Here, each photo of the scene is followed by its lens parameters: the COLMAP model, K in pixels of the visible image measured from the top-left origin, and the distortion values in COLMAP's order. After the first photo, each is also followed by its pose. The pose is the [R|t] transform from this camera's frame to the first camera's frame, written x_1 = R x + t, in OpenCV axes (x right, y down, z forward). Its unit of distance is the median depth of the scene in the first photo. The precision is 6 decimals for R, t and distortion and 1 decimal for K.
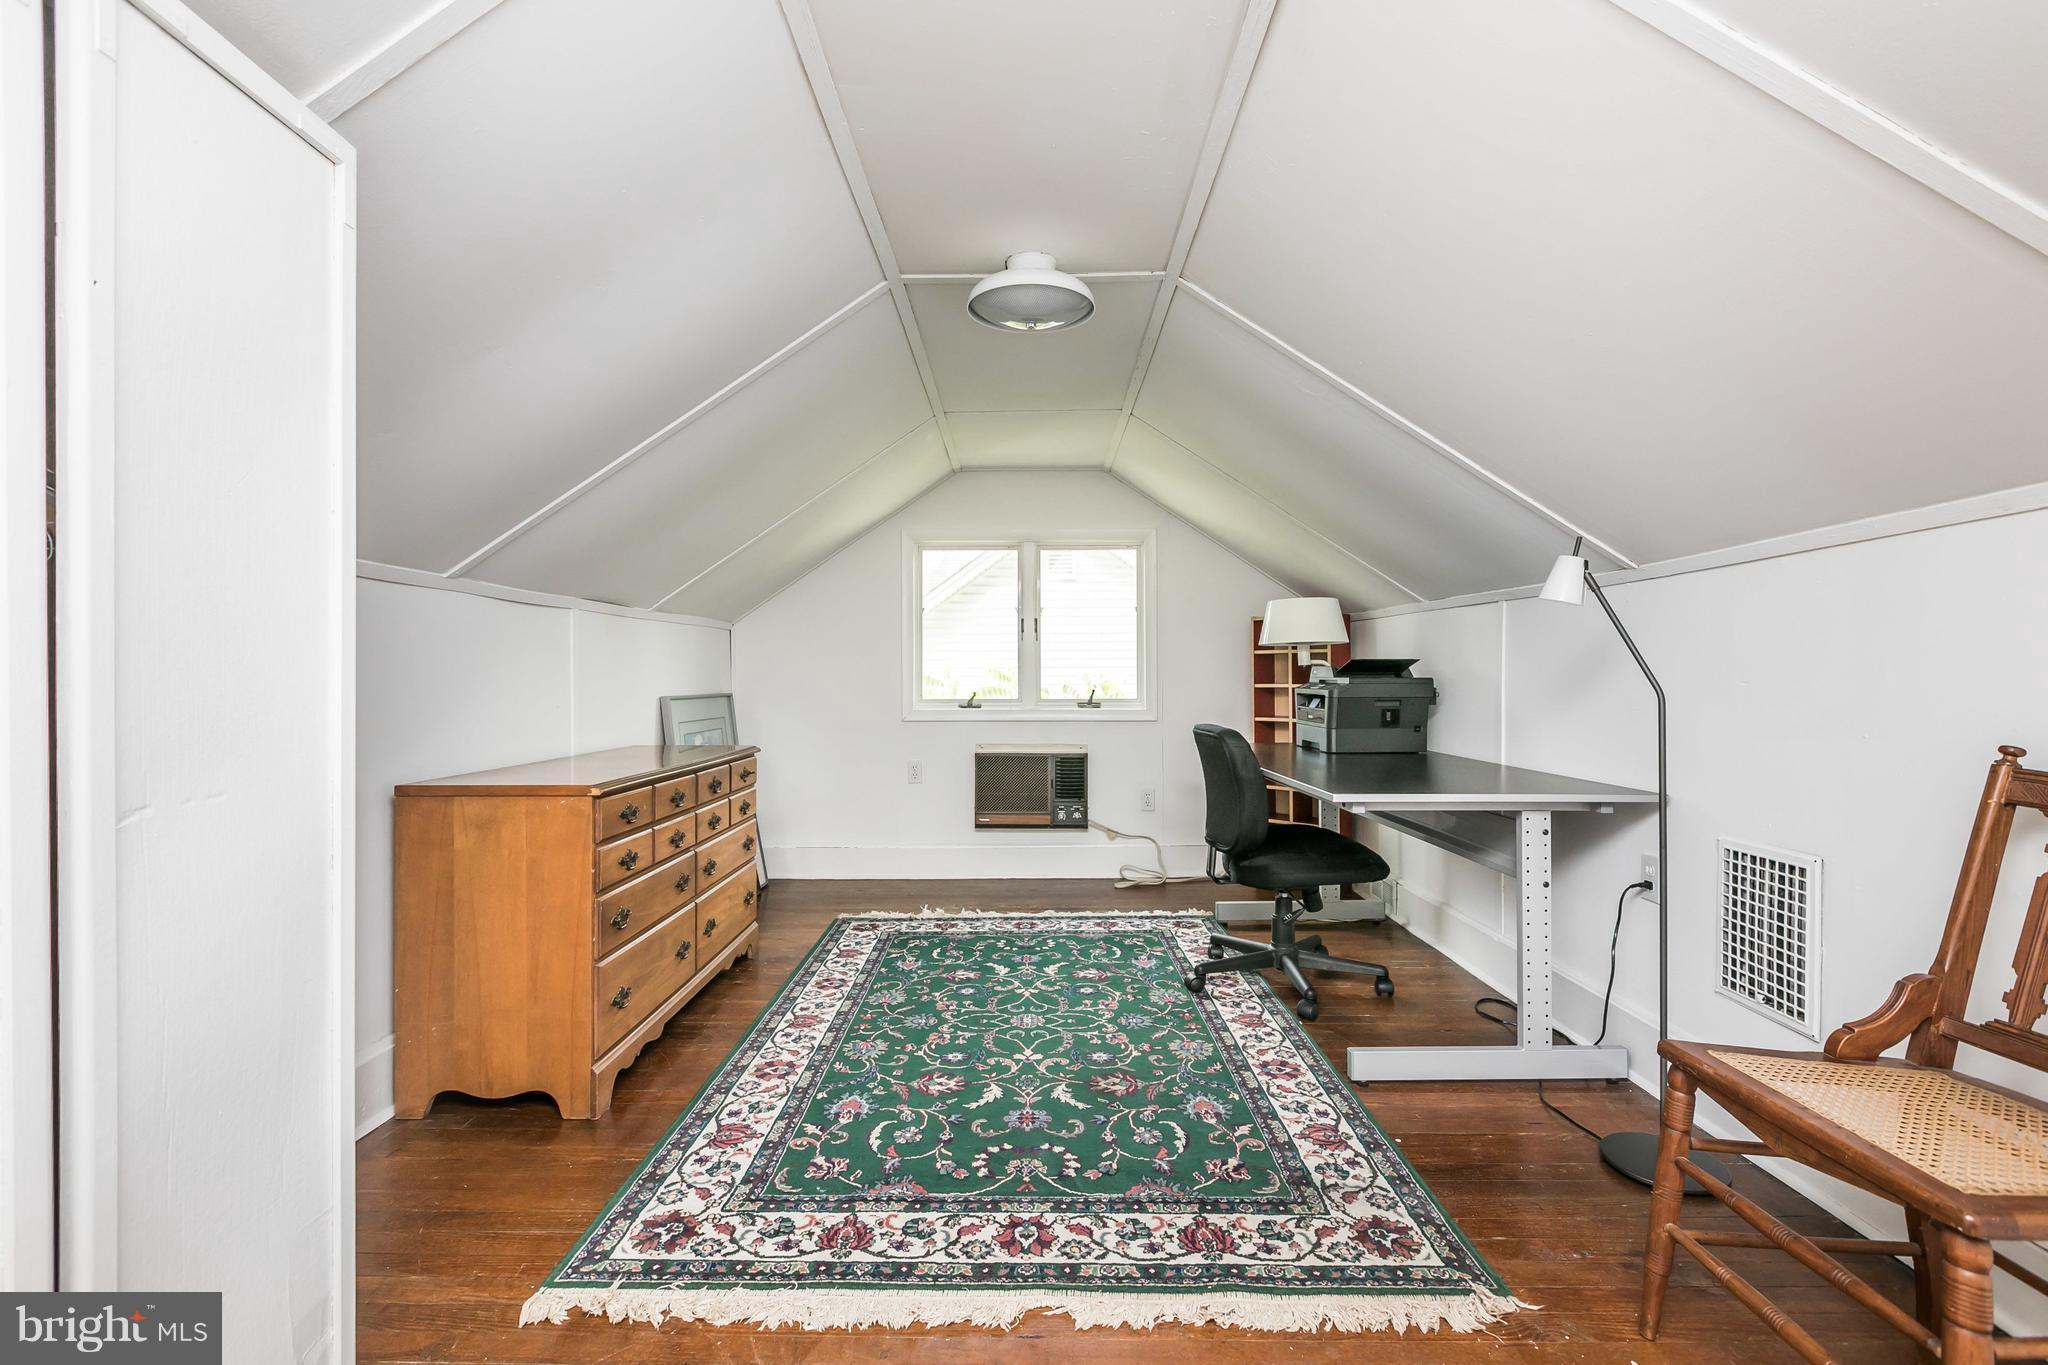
lens RADIAL K [[915.6, 0, 1006.7], [0, 915.6, 682.9], [0, 0, 1]] dist [-0.002279, -0.000536]
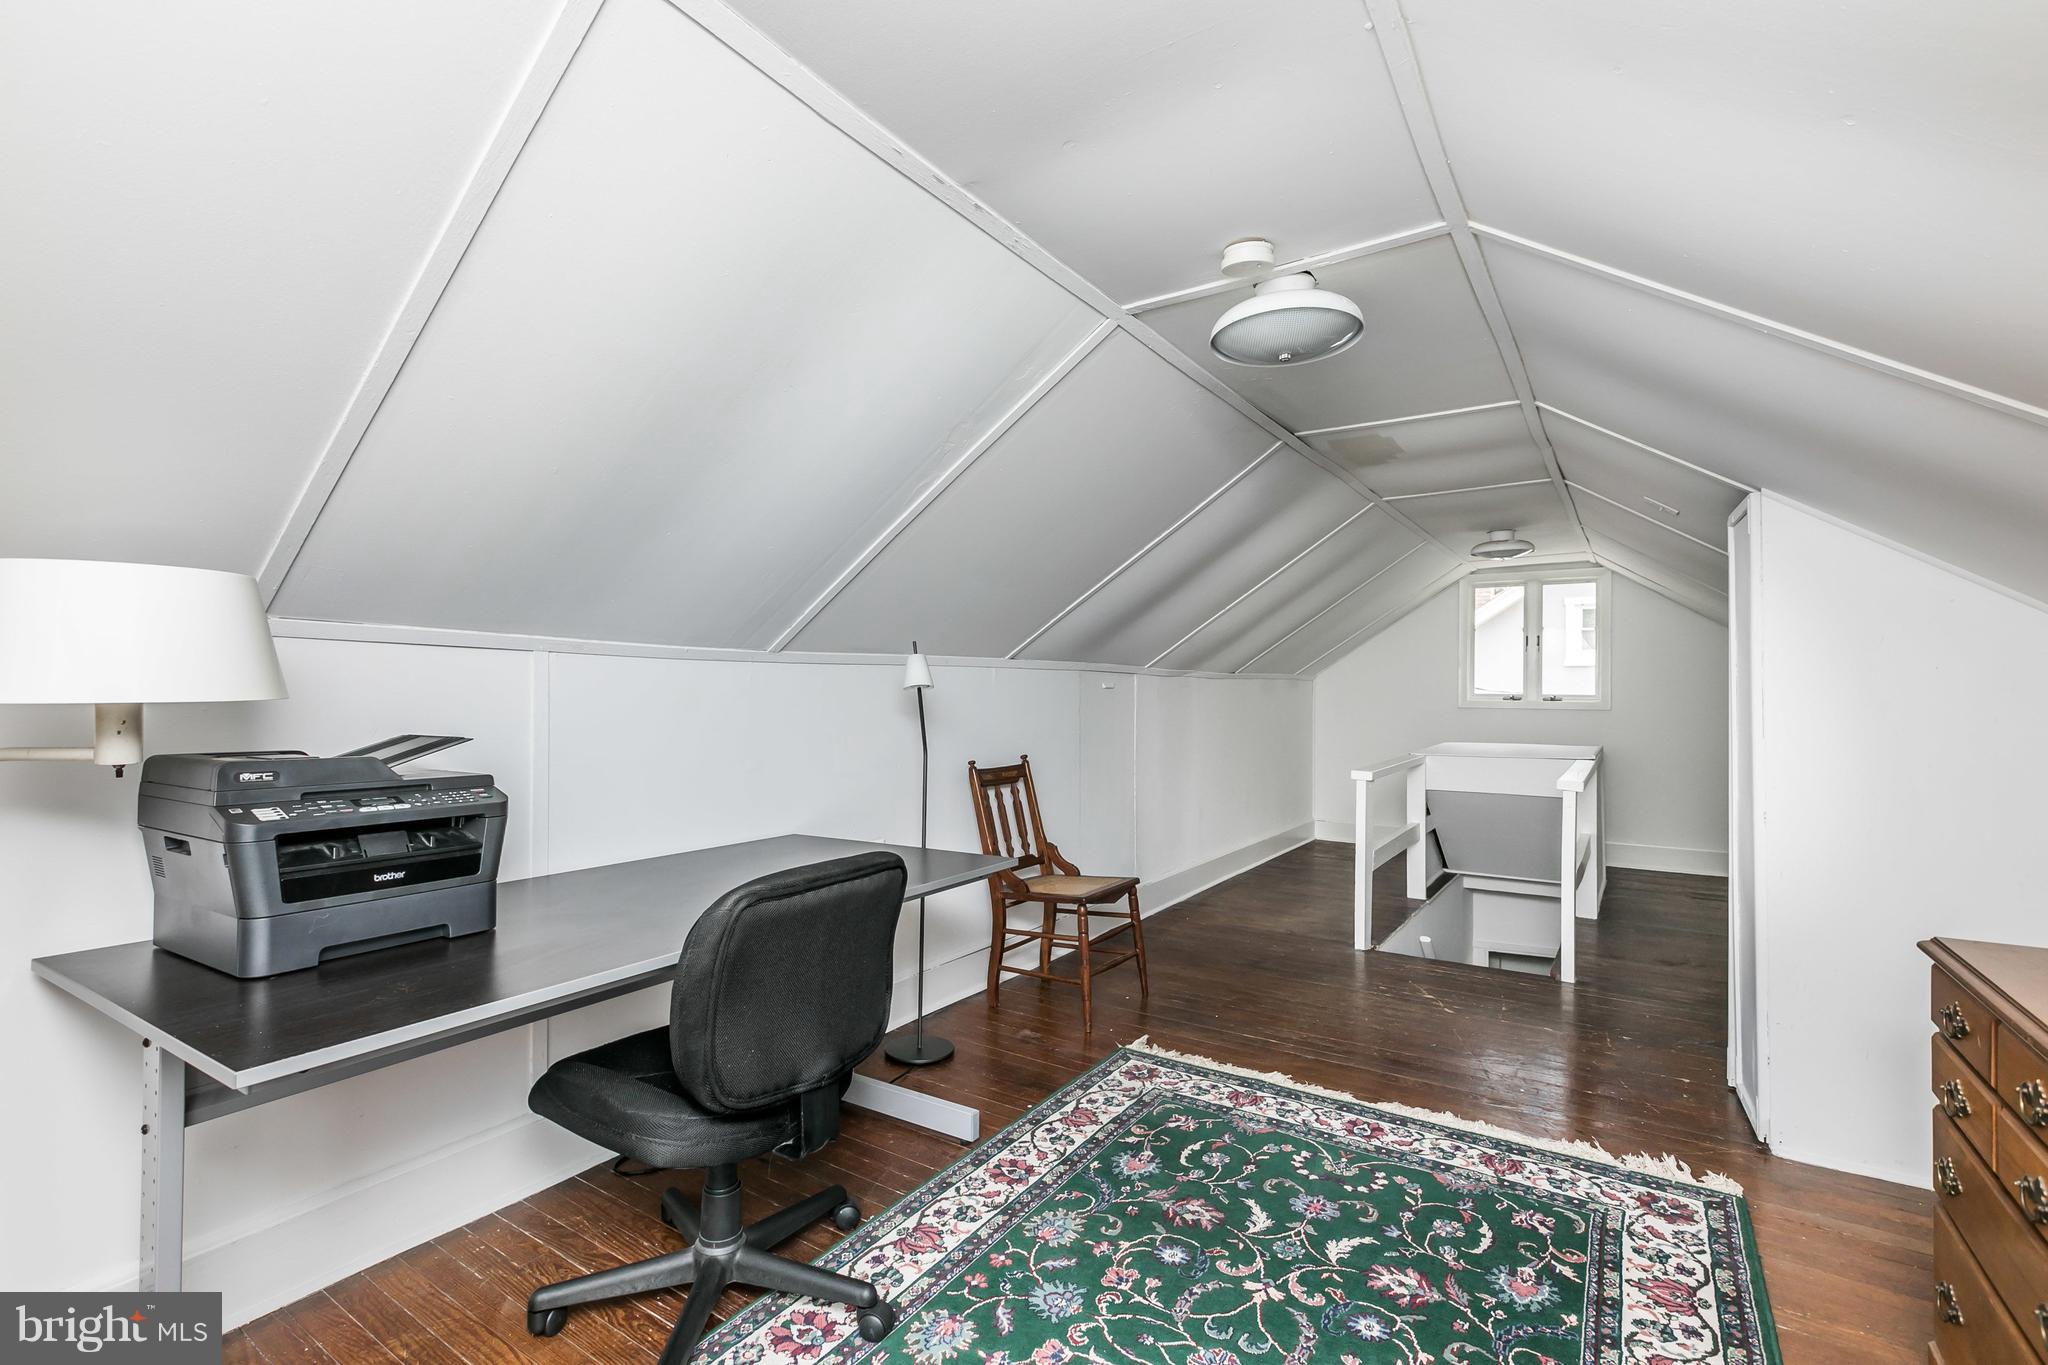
lens RADIAL K [[915.6, 0, 1006.7], [0, 915.6, 682.9], [0, 0, 1]] dist [-0.002279, -0.000536]
pose [[-0.839942, 0.006505, 0.542637, -0.252122], [0.003558, 0.999973, -0.006478, -0.089008], [-0.542665, -0.003510, -0.839942, 2.138391]]
